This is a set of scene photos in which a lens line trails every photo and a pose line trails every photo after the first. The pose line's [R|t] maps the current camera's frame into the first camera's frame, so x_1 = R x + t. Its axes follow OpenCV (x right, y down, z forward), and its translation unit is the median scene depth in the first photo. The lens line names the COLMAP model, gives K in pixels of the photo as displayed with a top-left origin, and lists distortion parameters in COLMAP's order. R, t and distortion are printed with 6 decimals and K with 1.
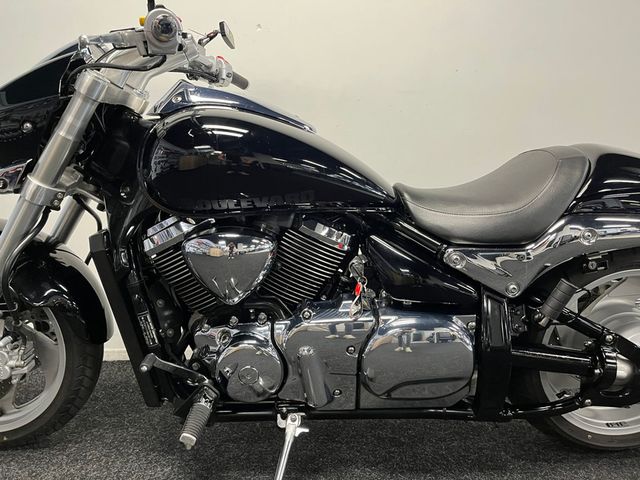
lens RADIAL K [[475.6, 0, 323.7], [0, 475.6, 237.9], [0, 0, 1]] dist [0.088298, -0.113713]
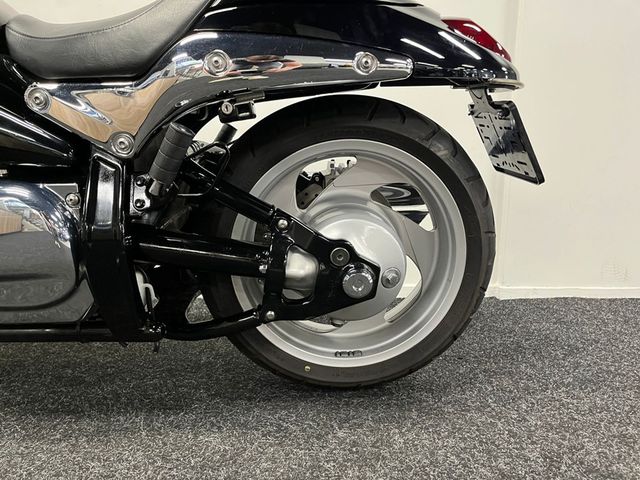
lens RADIAL K [[481.3, 0, 320.0], [0, 481.3, 240.0], [0, 0, 1]] dist [0.033471, -0.003177]
pose [[0.999470, 0.007639, 0.031643, 0.628012], [-0.008995, 0.999037, 0.042940, 0.202287], [-0.031284, -0.043202, 0.998576, 0.282116]]
